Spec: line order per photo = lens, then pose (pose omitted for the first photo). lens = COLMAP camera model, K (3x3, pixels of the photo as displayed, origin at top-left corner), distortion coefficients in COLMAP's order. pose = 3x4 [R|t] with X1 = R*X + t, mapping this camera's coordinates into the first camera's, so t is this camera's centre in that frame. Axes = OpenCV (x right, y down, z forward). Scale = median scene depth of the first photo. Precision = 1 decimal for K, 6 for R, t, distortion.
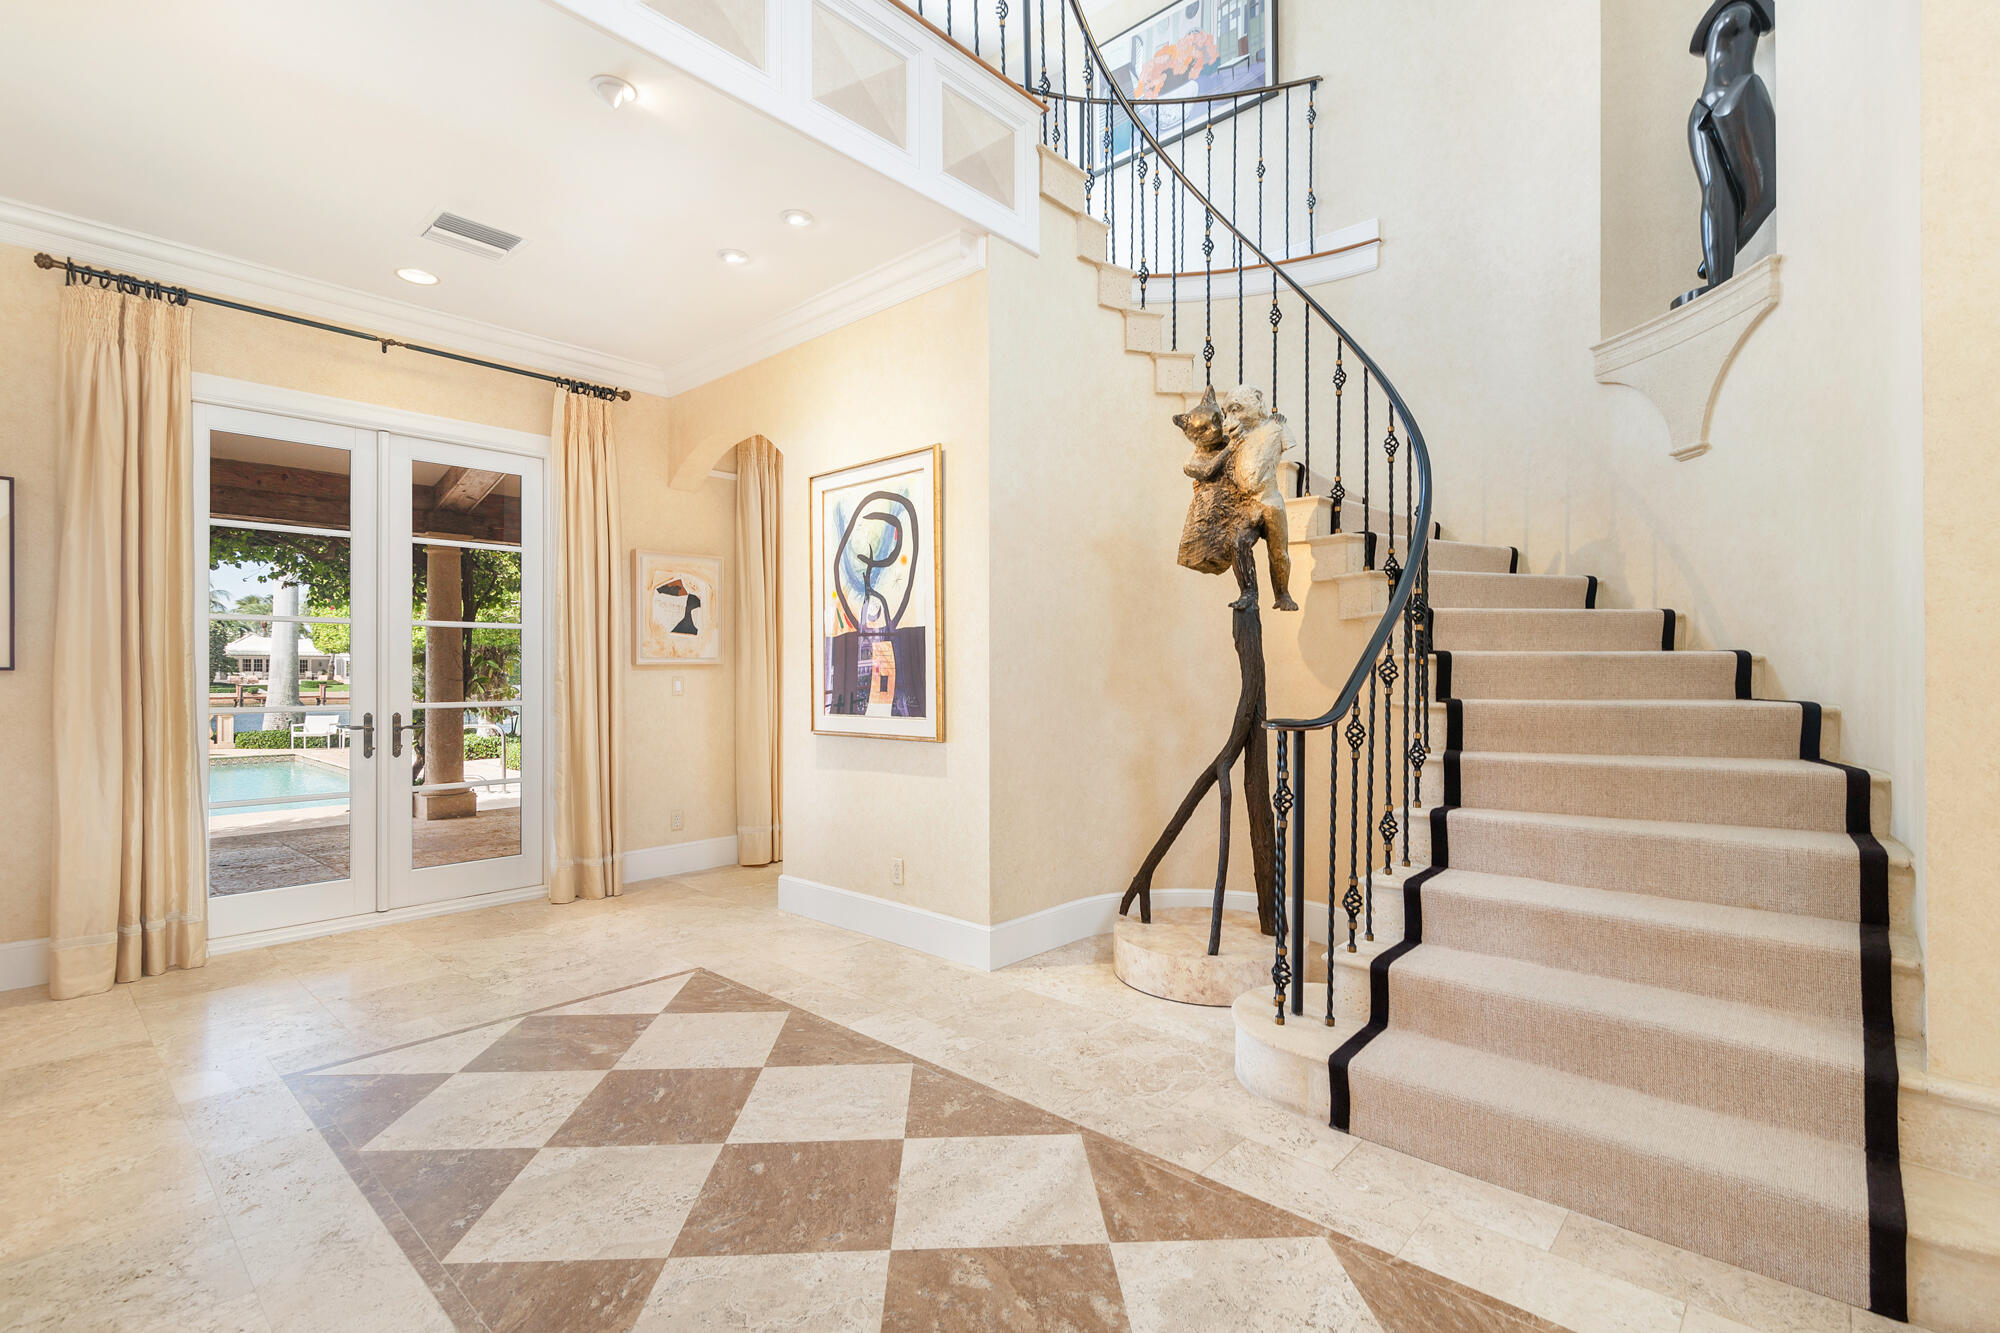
lens RADIAL K [[917.2, 0, 994.1], [0, 917.2, 674.5], [0, 0, 1]] dist [0.003715, 0.000152]
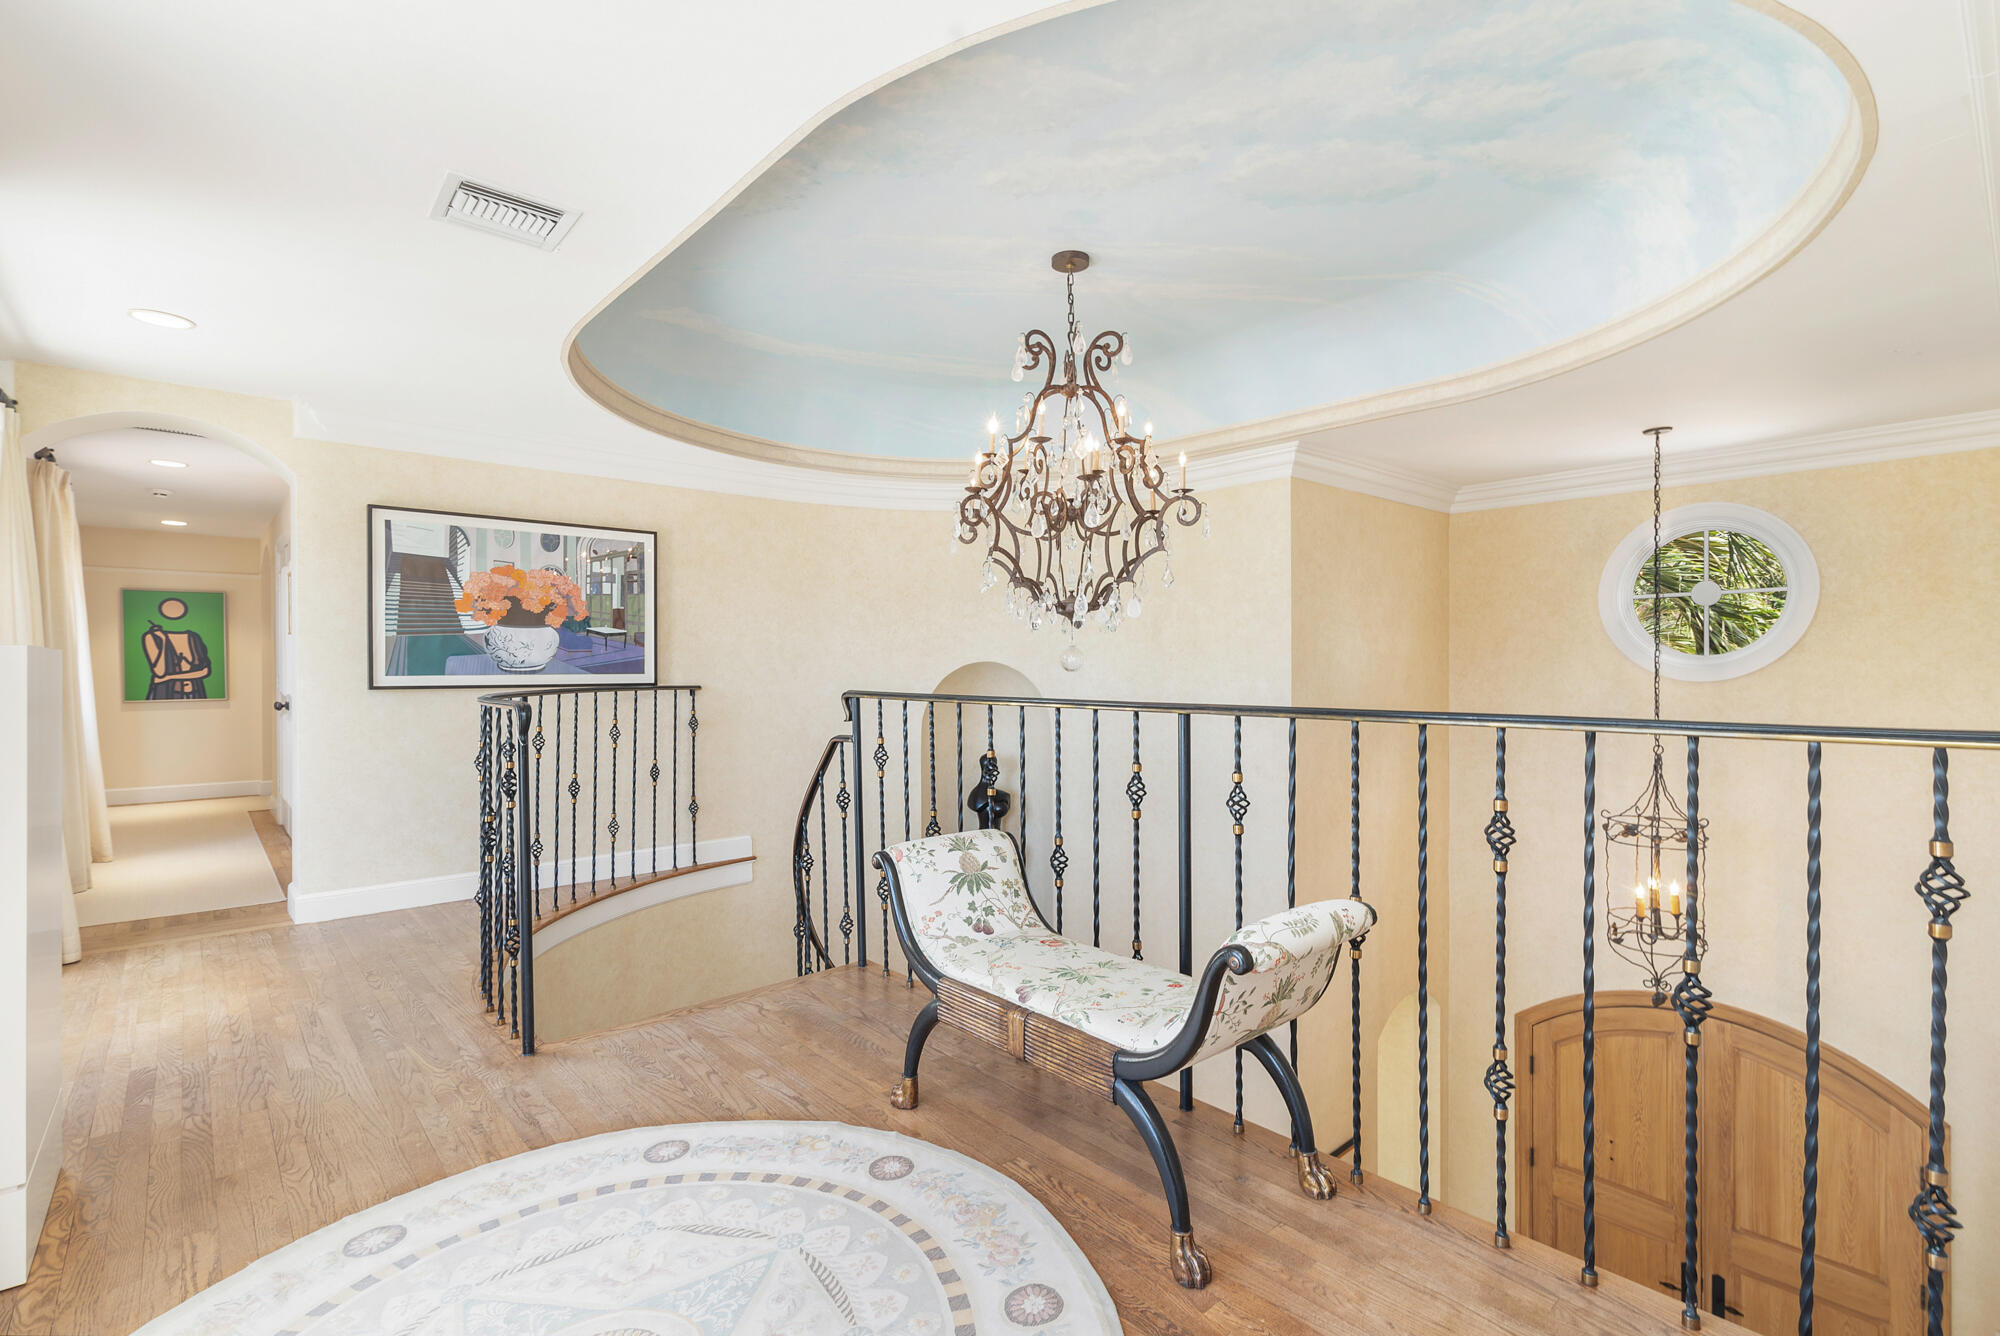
lens RADIAL K [[922.9, 0, 994.4], [0, 922.9, 667.6], [0, 0, 1]] dist [0.004147, -0.001077]
pose [[0.087822, -0.006680, 0.996114, -1.587861], [0.005225, 0.999967, 0.006246, -1.704018], [-0.996122, 0.004656, 0.087854, 1.479518]]
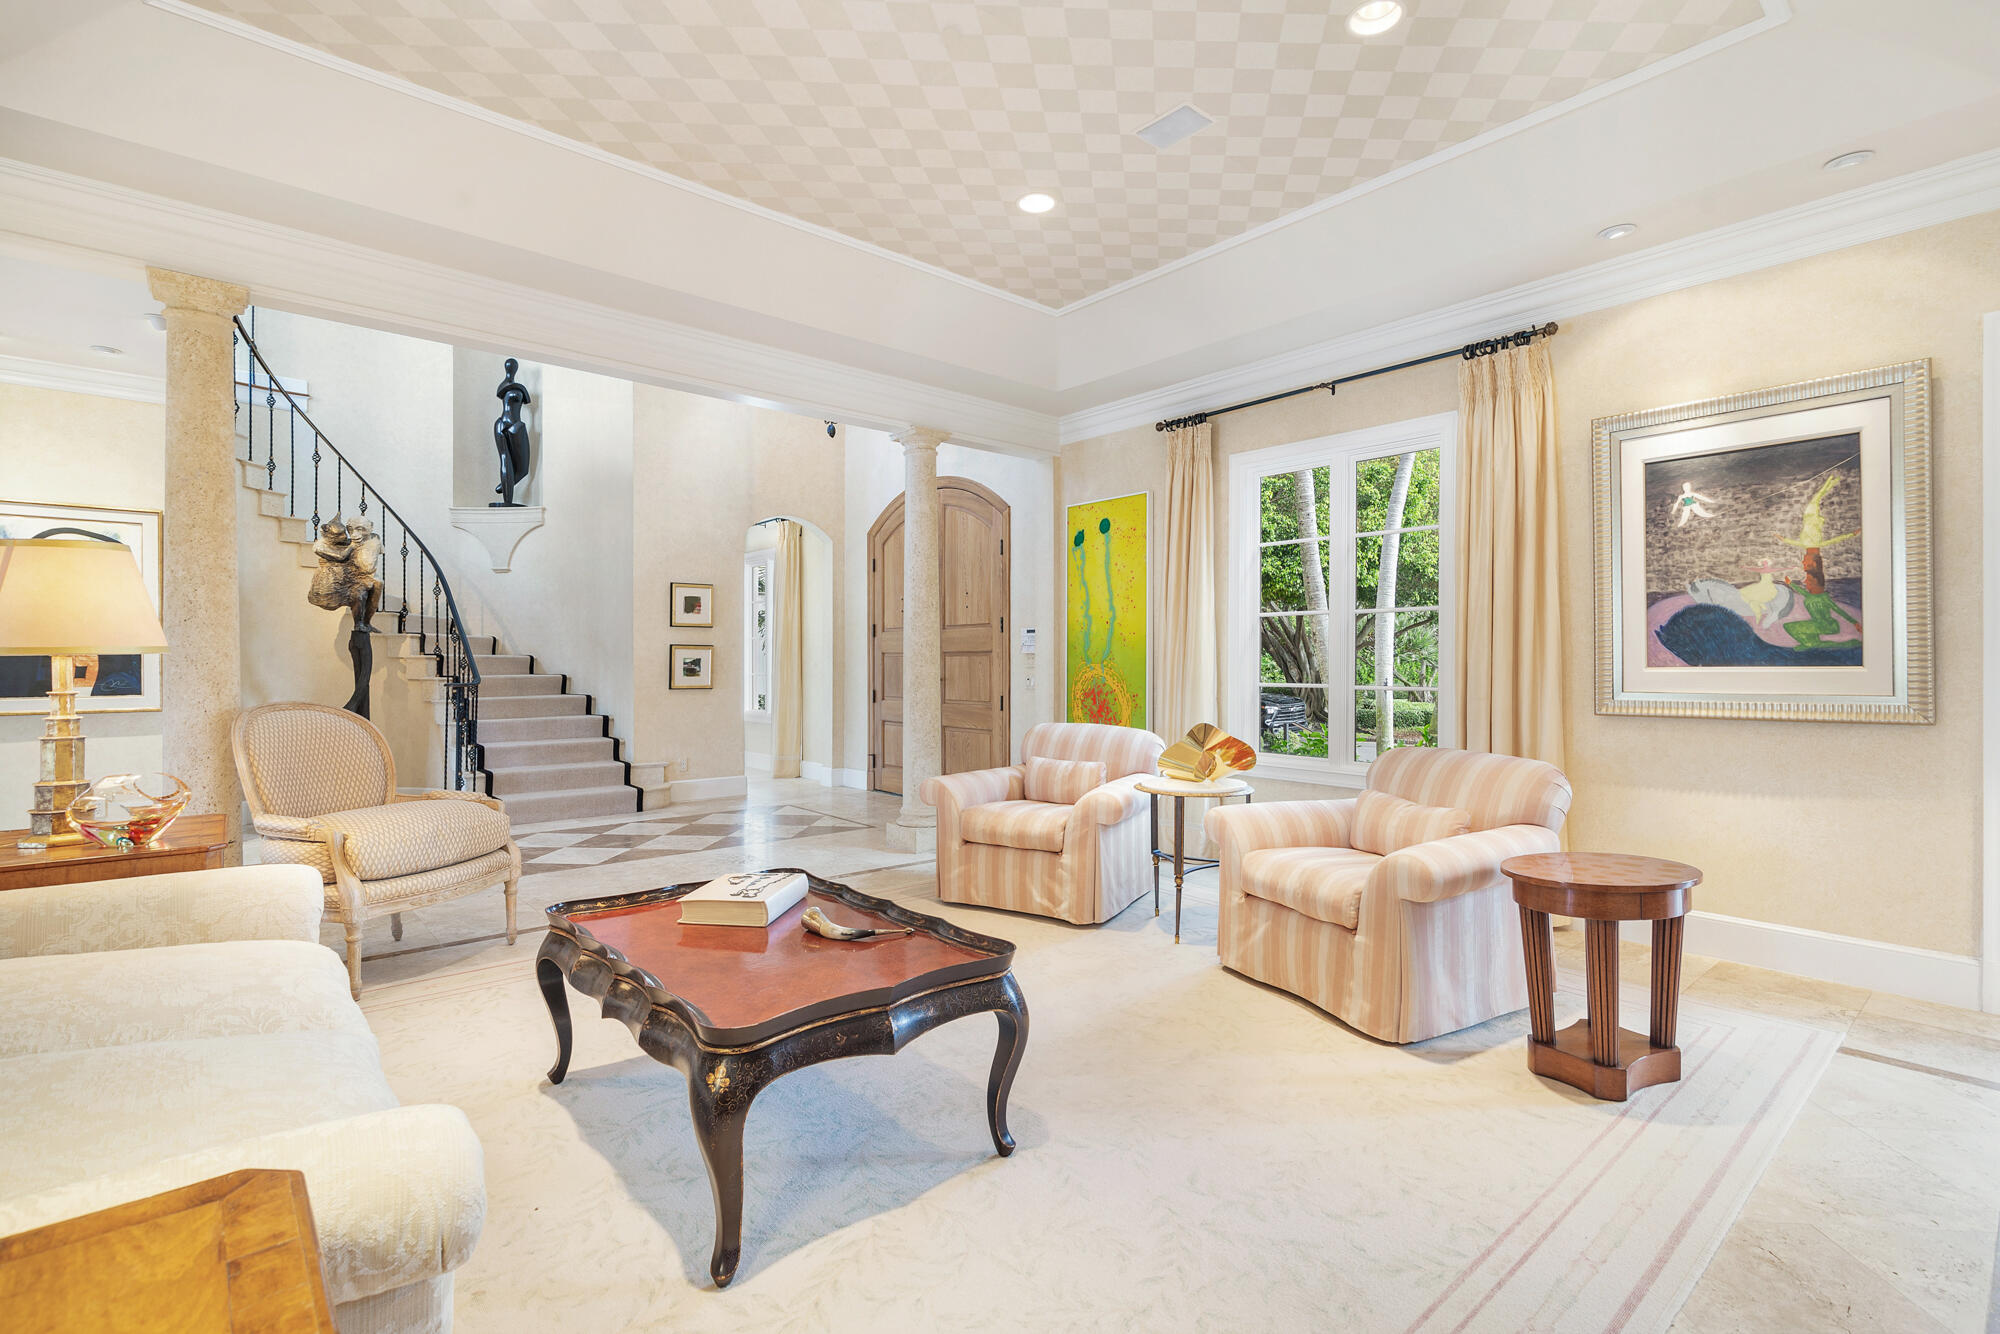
lens RADIAL K [[922.9, 0, 1009.8], [0, 922.9, 665.4], [0, 0, 1]] dist [0.004147, -0.001077]
pose [[0.104407, -0.002830, 0.994531, -2.551942], [0.000621, 0.999996, 0.002780, -0.006810], [-0.994534, 0.000327, 0.104408, -0.951379]]
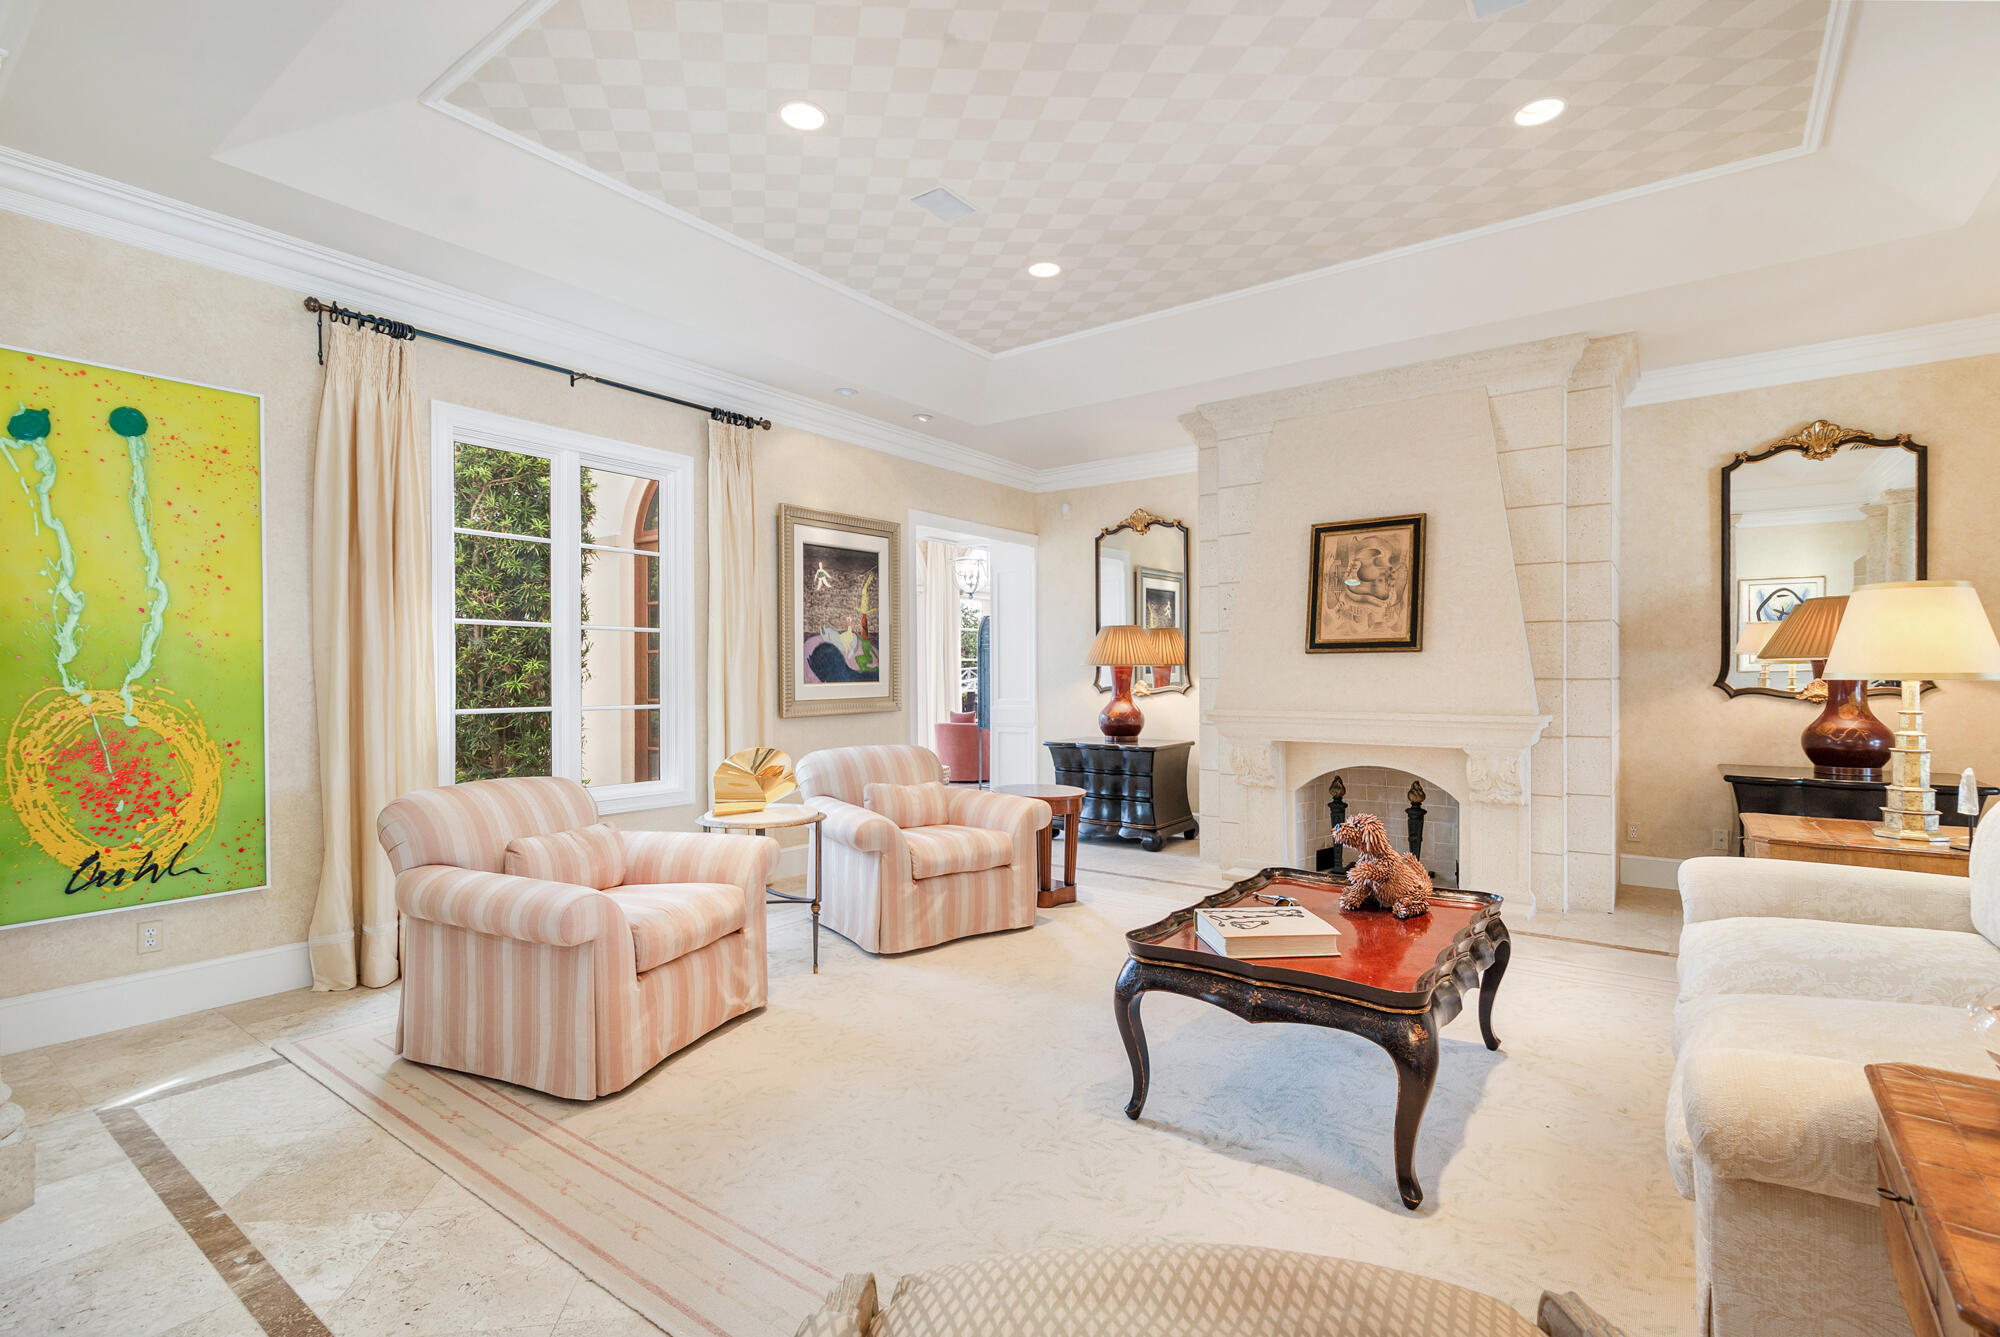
lens RADIAL K [[922.9, 0, 996.3], [0, 922.9, 676.8], [0, 0, 1]] dist [0.004147, -0.001077]
pose [[-0.994248, 0.003473, -0.107043, -0.809074], [0.002962, 0.999983, 0.004937, -0.028552], [0.107058, 0.004592, -0.994242, 0.752022]]
